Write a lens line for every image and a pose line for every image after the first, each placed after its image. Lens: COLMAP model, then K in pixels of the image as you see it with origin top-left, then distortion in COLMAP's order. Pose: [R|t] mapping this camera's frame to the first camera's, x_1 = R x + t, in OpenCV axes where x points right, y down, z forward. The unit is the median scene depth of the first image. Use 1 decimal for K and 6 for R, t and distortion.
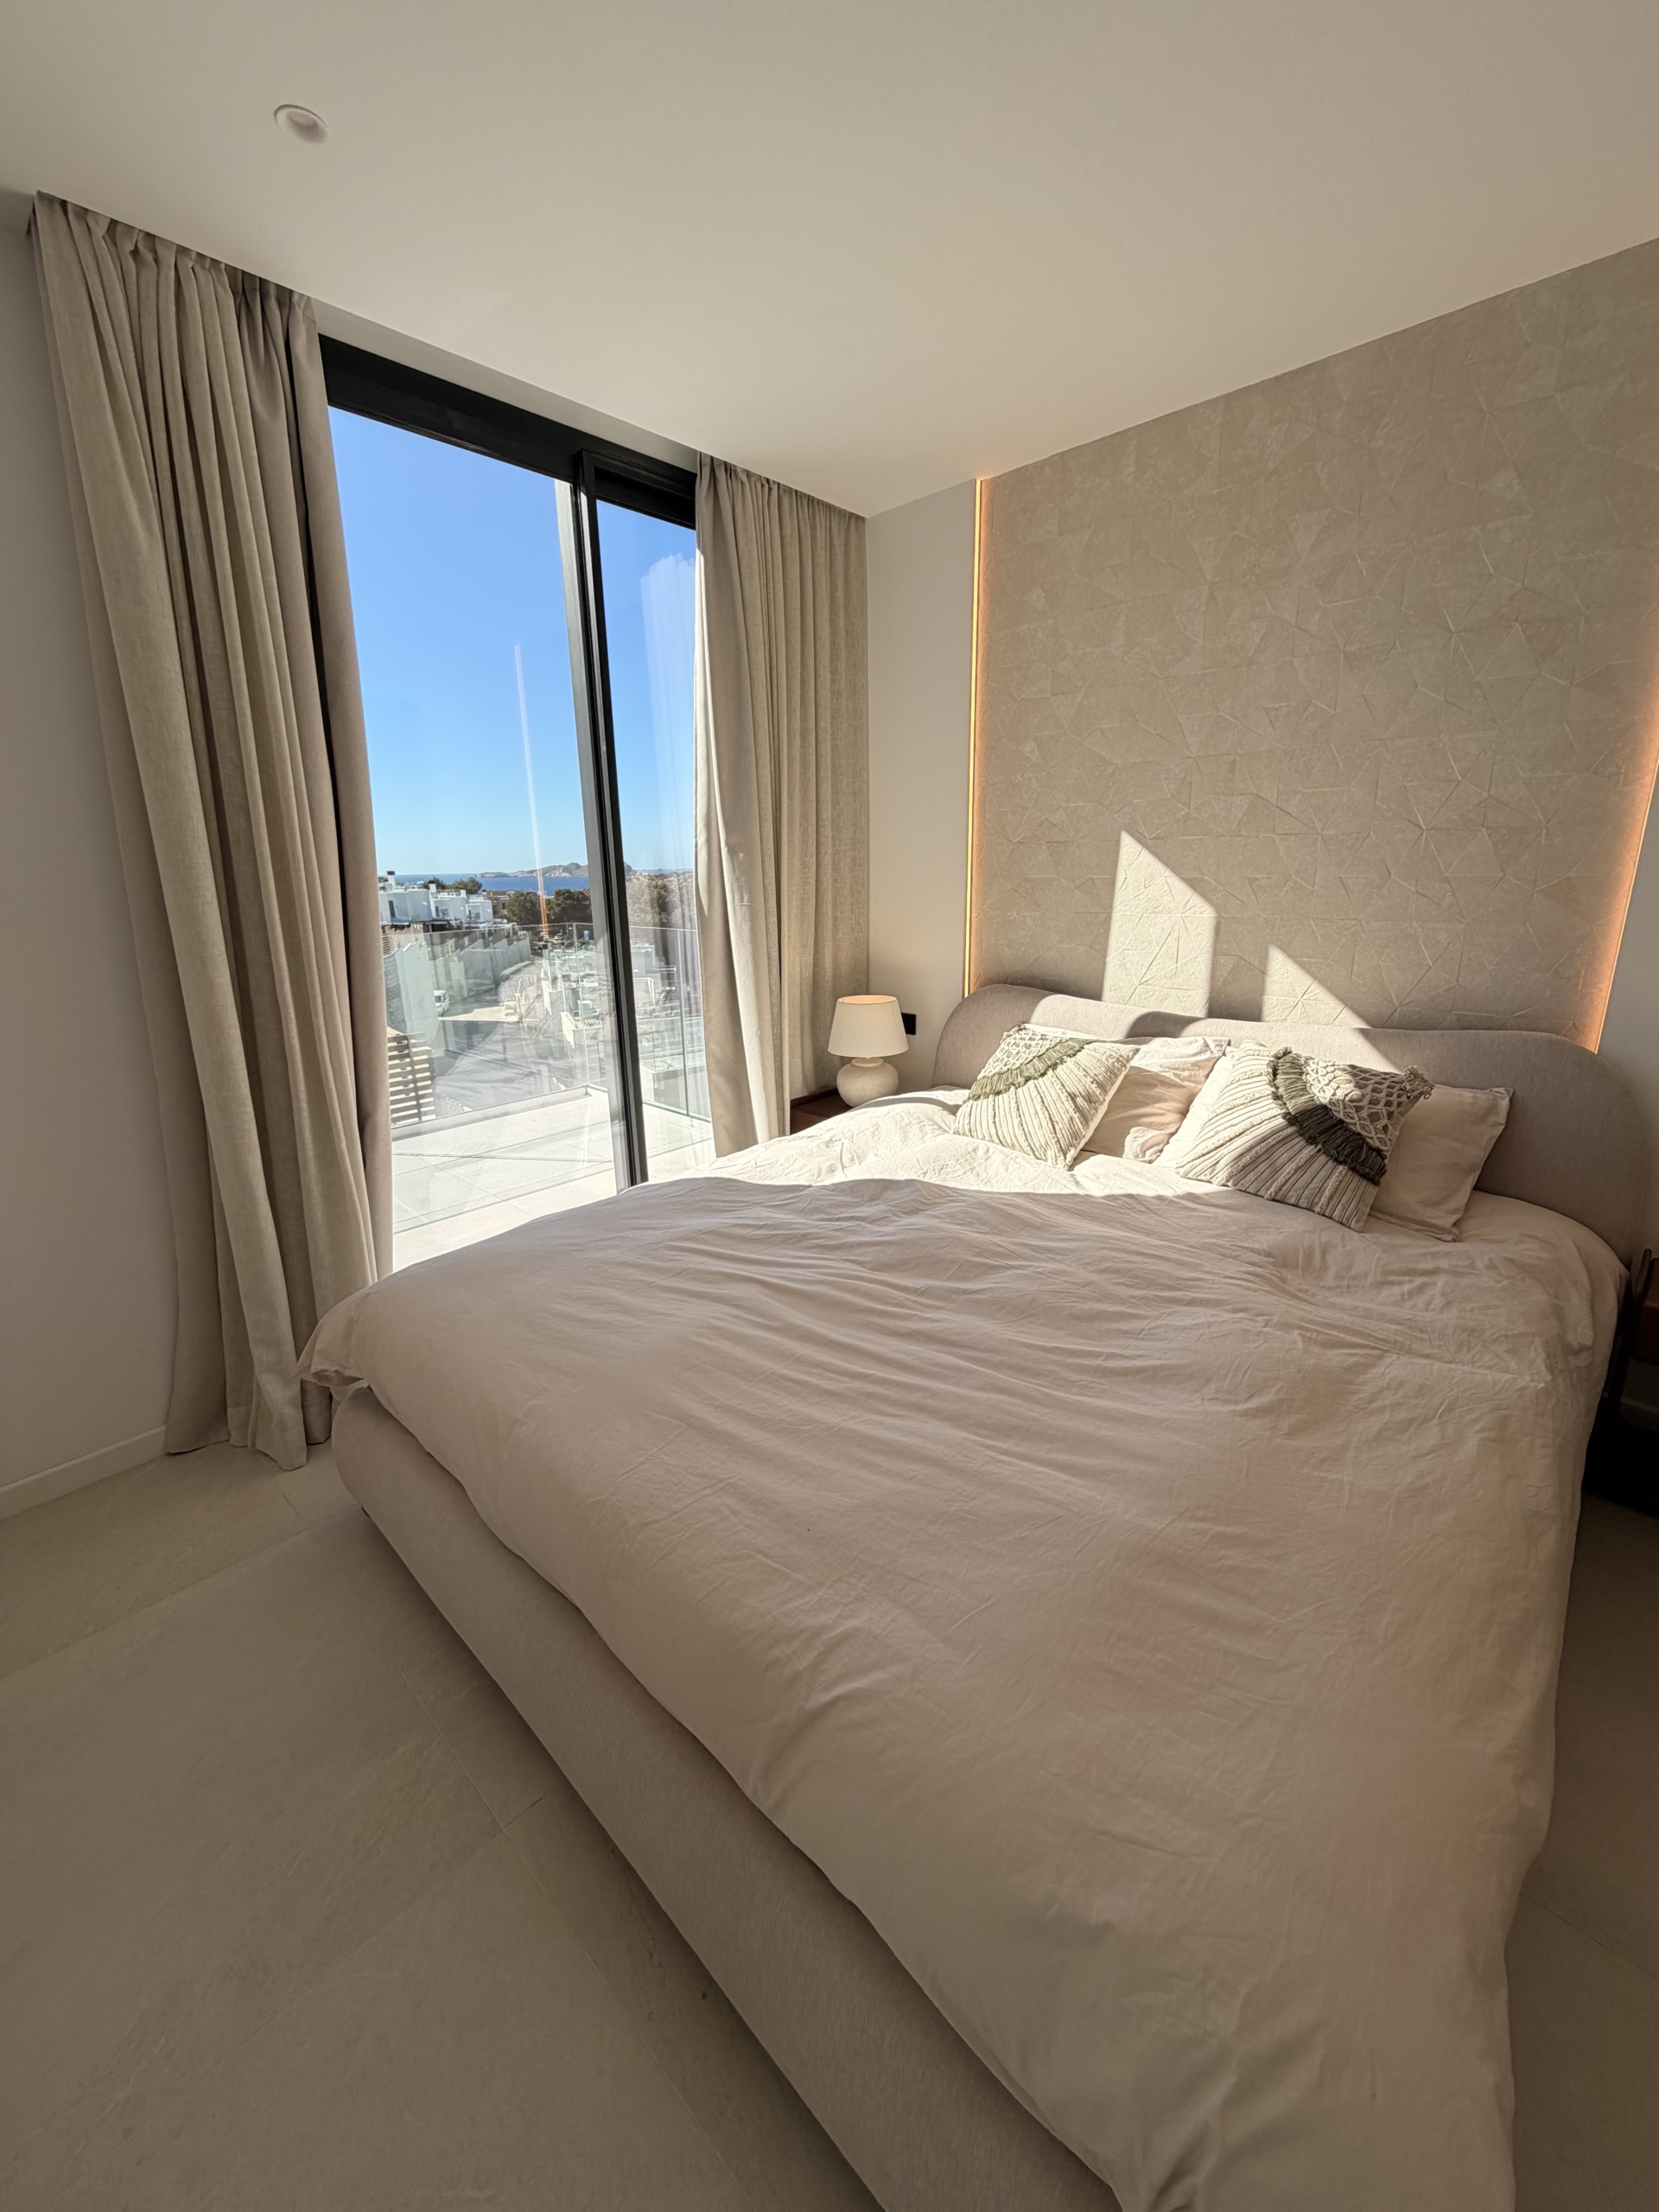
lens RADIAL K [[880.0, 0, 826.8], [0, 880.0, 1102.7], [0, 0, 1]] dist [0.002389, 0.000122]
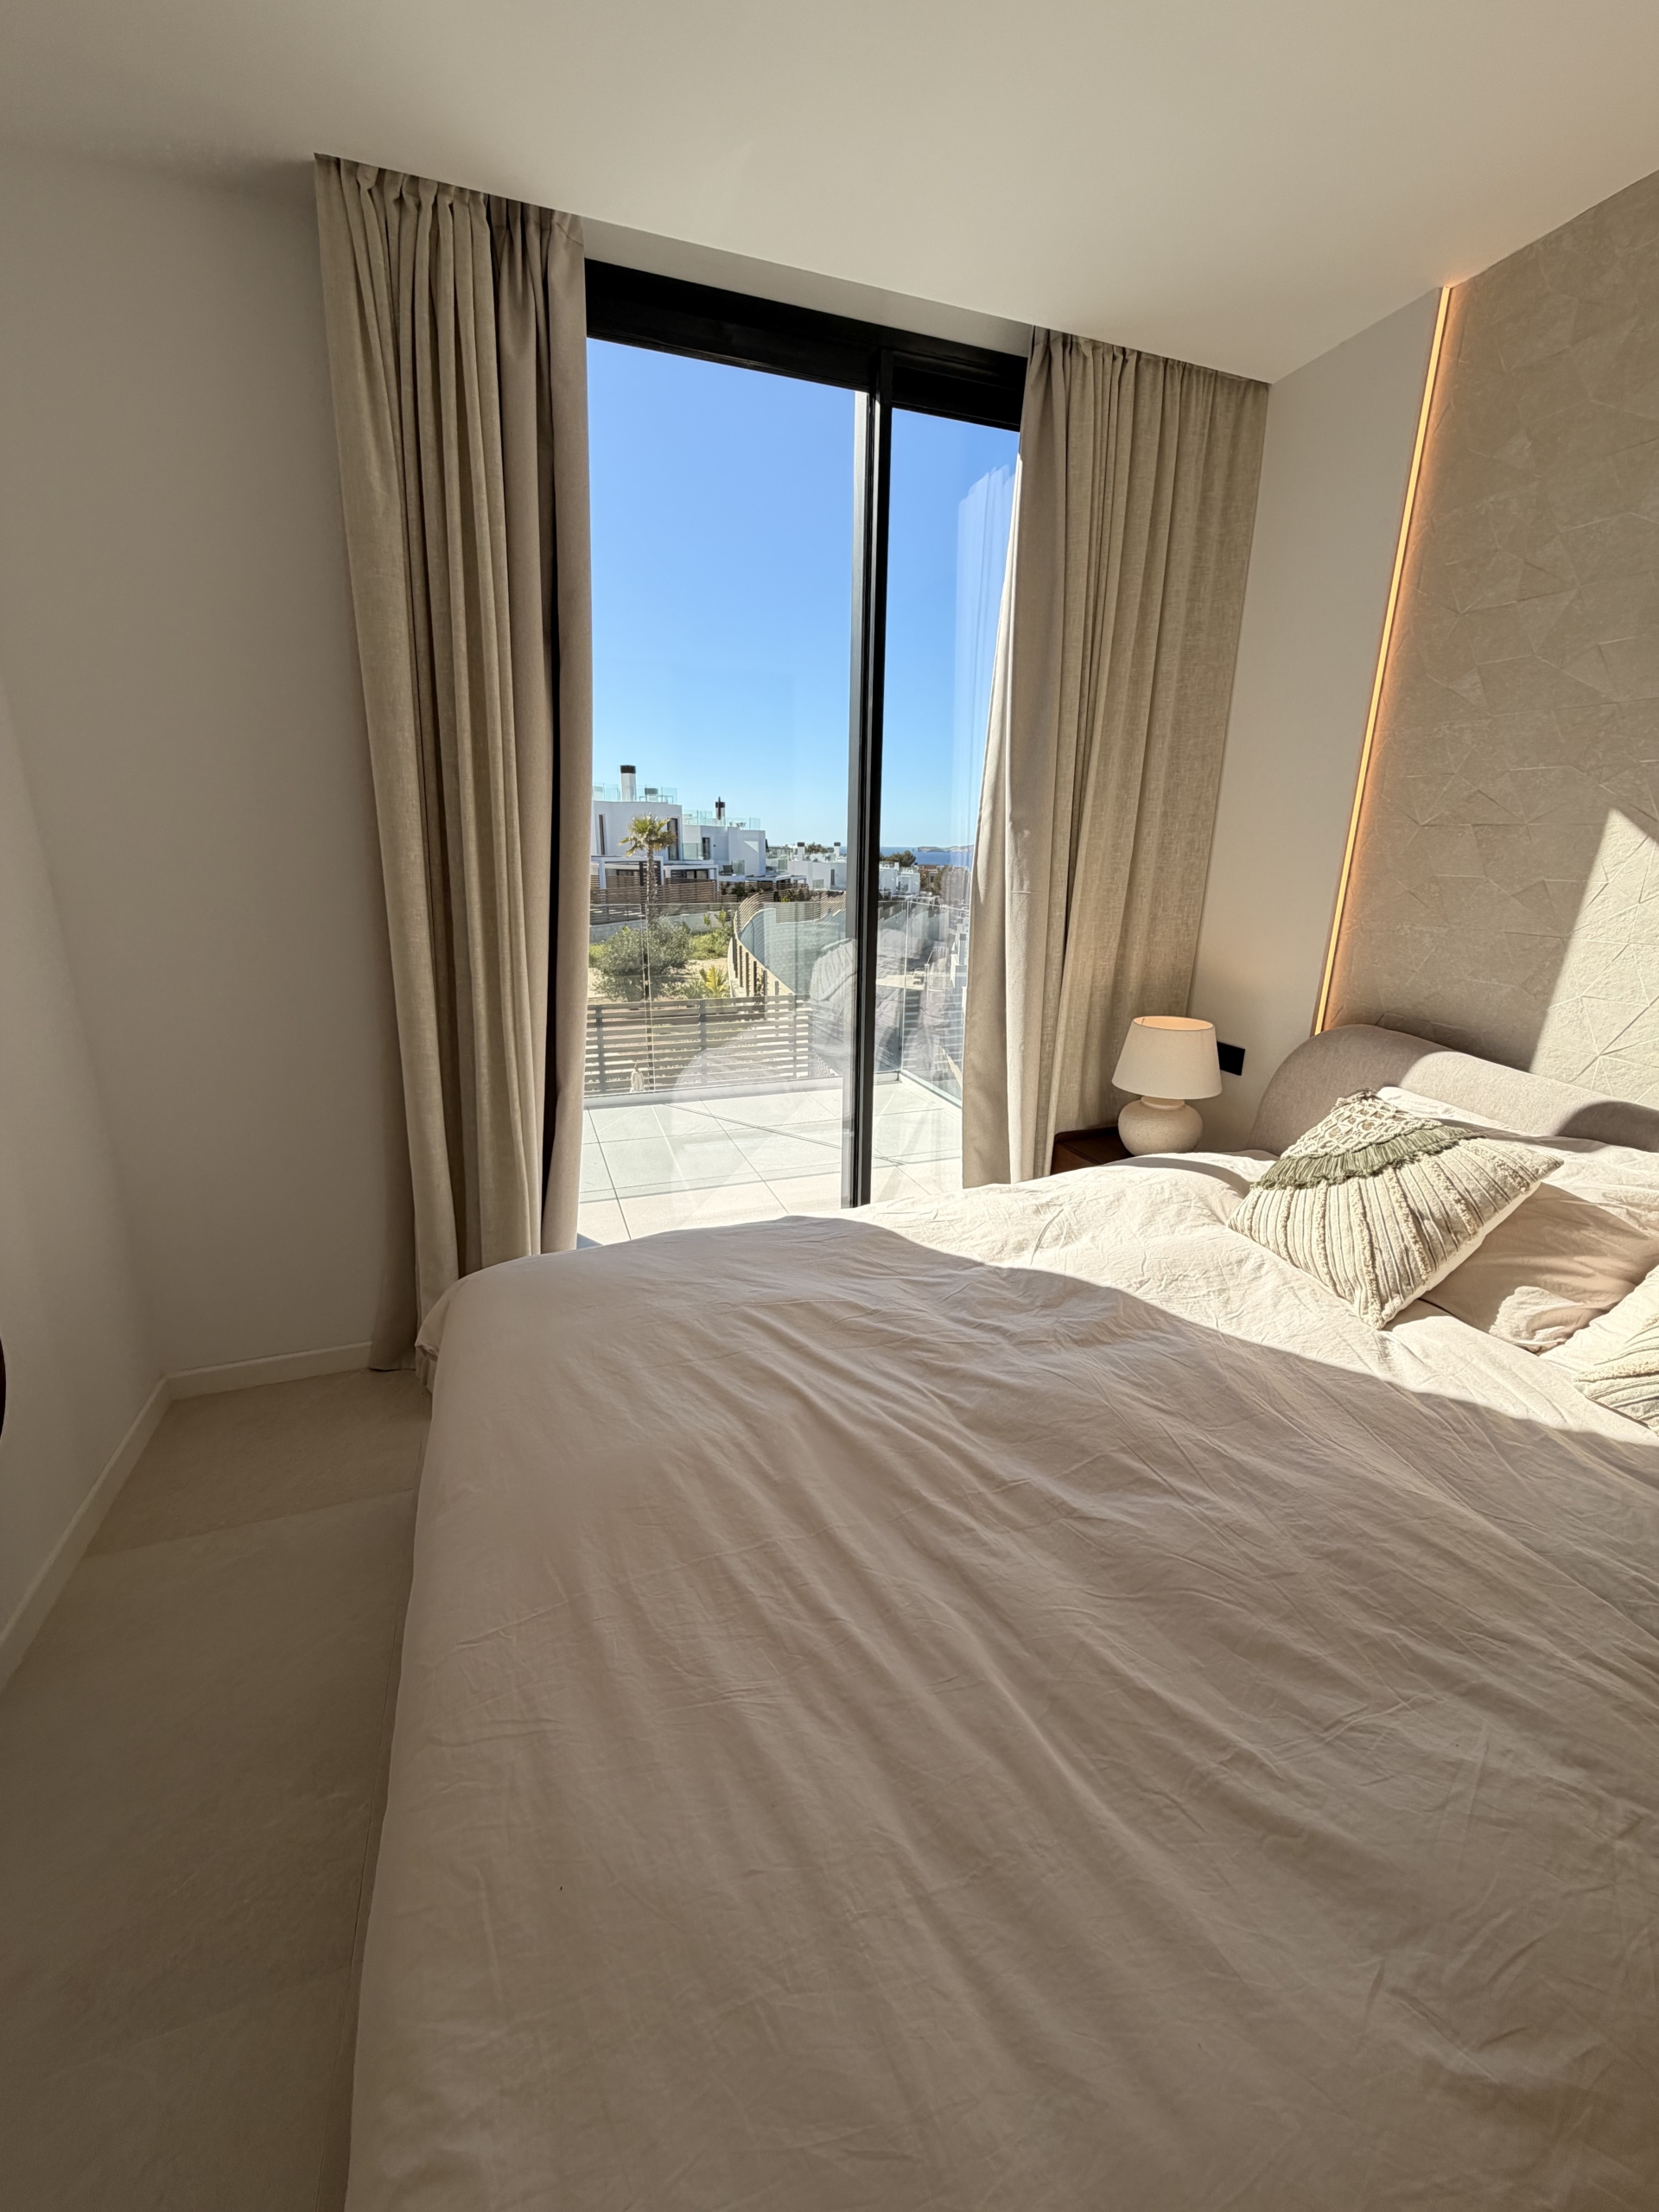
lens RADIAL K [[880.0, 0, 830.9], [0, 880.0, 1099.6], [0, 0, 1]] dist [0.002389, 0.000122]
pose [[0.895294, 0.154000, -0.418009, 0.144016], [-0.145843, 0.987961, 0.051612, -0.060373], [0.420925, 0.014756, 0.906975, 0.215902]]
